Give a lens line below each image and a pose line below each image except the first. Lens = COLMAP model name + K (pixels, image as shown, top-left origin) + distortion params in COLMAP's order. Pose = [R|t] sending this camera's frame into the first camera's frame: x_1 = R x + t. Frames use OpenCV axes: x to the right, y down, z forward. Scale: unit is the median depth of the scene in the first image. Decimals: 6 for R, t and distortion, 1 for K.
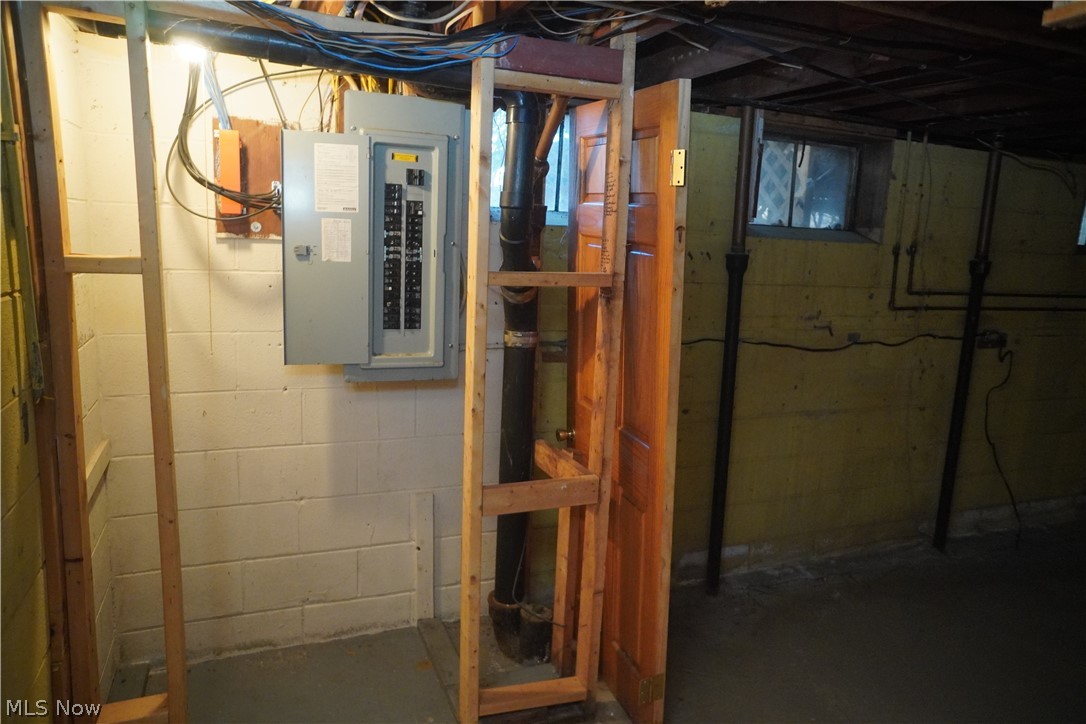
lens RADIAL K [[735.9, 0, 546.1], [0, 735.9, 360.6], [0, 0, 1]] dist [-0.066755, 0.095583]
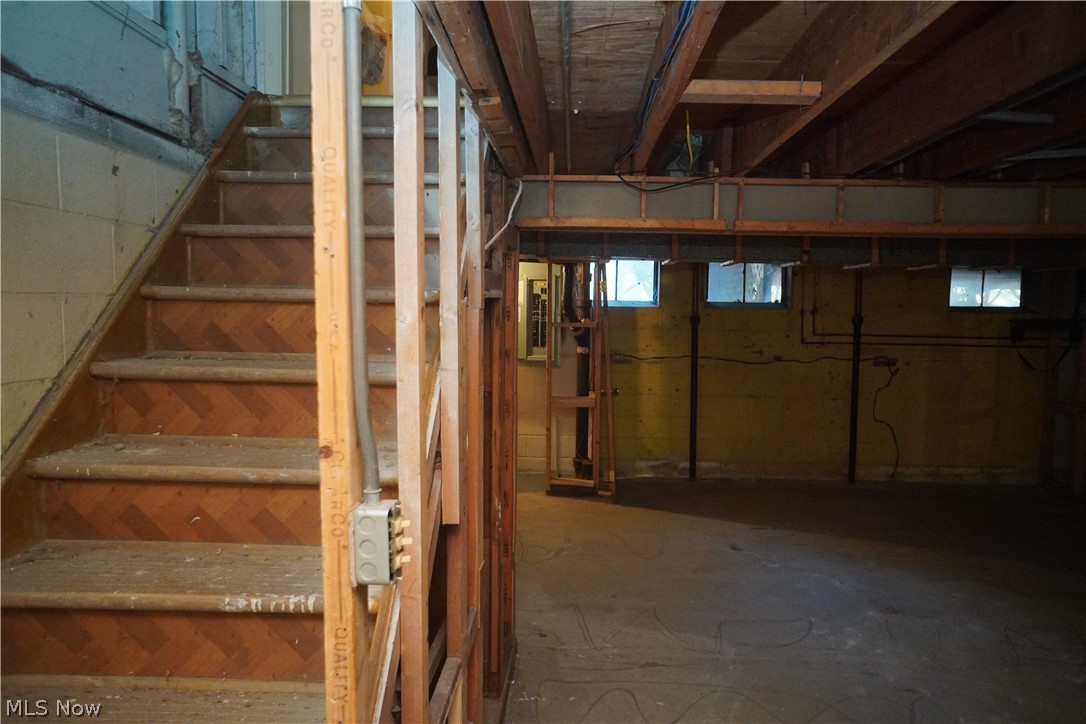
lens RADIAL K [[735.9, 0, 546.1], [0, 735.9, 360.6], [0, 0, 1]] dist [-0.066755, 0.095583]
pose [[0.905055, -0.005291, -0.425261, 0.706976], [-0.043685, 0.993477, -0.105332, 0.211547], [0.423044, 0.113909, 0.898921, -1.021677]]
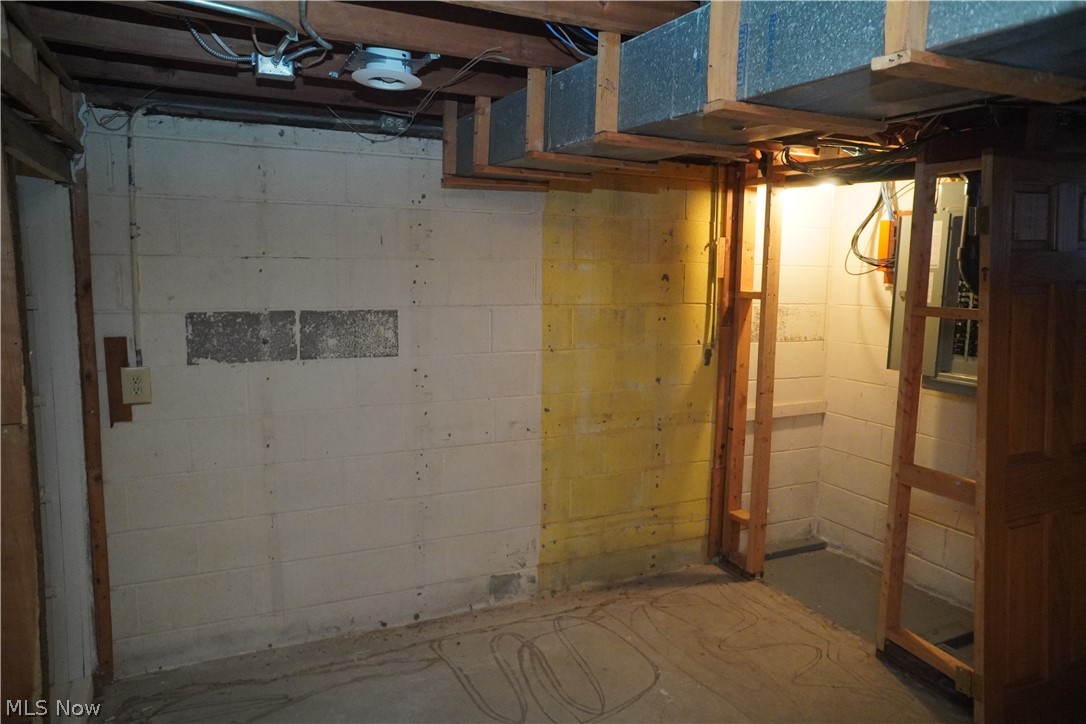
lens RADIAL K [[735.9, 0, 546.1], [0, 735.9, 360.6], [0, 0, 1]] dist [-0.066755, 0.095583]
pose [[0.055695, 0.084353, -0.994878, 0.761142], [-0.188860, 0.979327, 0.072462, 0.009016], [0.980423, 0.183857, 0.070474, 0.133764]]
